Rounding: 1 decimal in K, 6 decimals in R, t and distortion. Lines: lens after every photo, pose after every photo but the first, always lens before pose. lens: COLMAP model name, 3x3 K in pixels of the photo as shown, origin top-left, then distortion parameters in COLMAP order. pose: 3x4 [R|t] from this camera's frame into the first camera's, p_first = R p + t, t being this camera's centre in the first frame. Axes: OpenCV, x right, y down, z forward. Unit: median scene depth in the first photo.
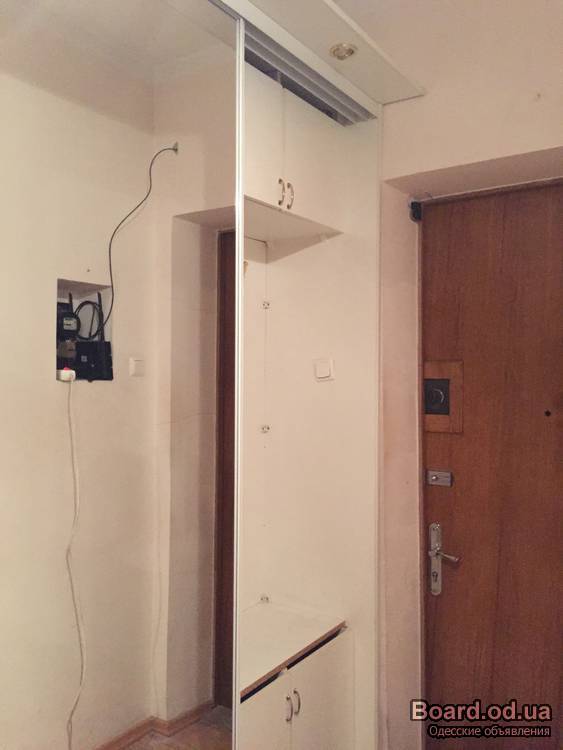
lens RADIAL K [[645.6, 0, 283.0], [0, 645.6, 366.1], [0, 0, 1]] dist [0.089747, -0.155510]
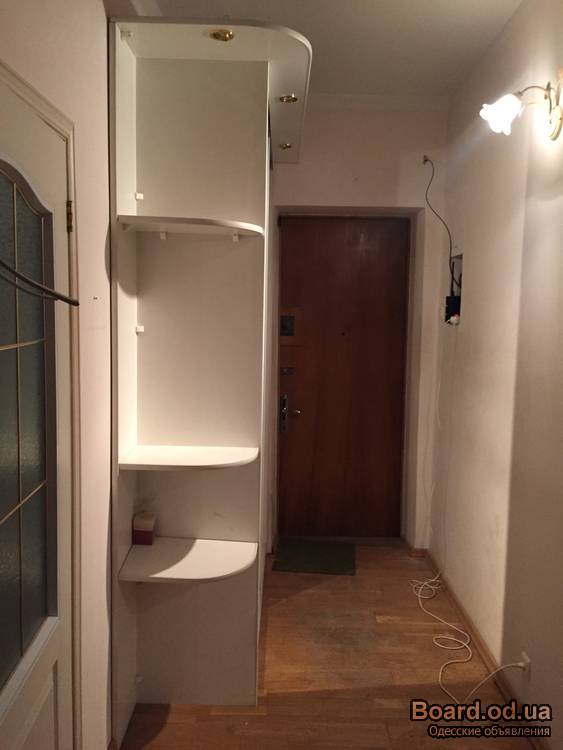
lens RADIAL K [[645.6, 0, 283.0], [0, 645.6, 366.1], [0, 0, 1]] dist [0.089747, -0.155510]
pose [[0.831468, -0.033102, 0.554585, -0.725540], [-0.024110, 0.995133, 0.095546, -0.012848], [-0.555049, -0.092815, 0.826623, -0.466338]]
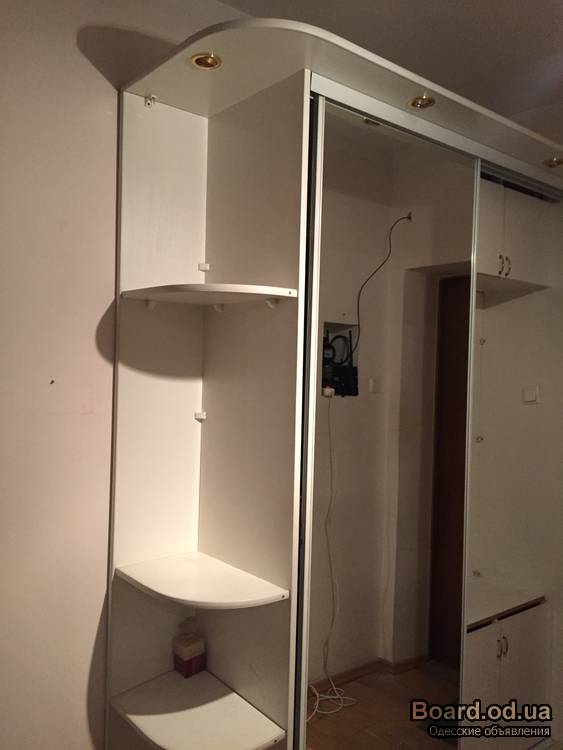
lens RADIAL K [[645.6, 0, 283.0], [0, 645.6, 366.1], [0, 0, 1]] dist [0.089747, -0.155510]
pose [[0.958985, 0.021902, -0.282611, -0.038334], [-0.022970, 0.999736, -0.000467, -0.036177], [0.282526, 0.006939, 0.959235, -0.323480]]
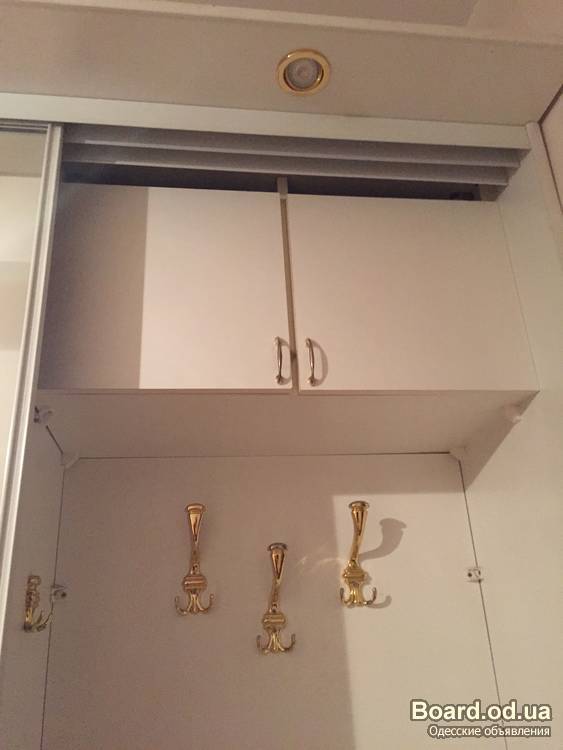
lens RADIAL K [[686.6, 0, 285.5], [0, 686.6, 355.7], [0, 0, 1]] dist [0.180693, -0.359116]
pose [[0.659896, -0.342417, -0.668796, 0.277997], [0.055827, 0.910002, -0.410828, -0.036205], [0.749280, 0.233767, 0.619623, 0.507457]]
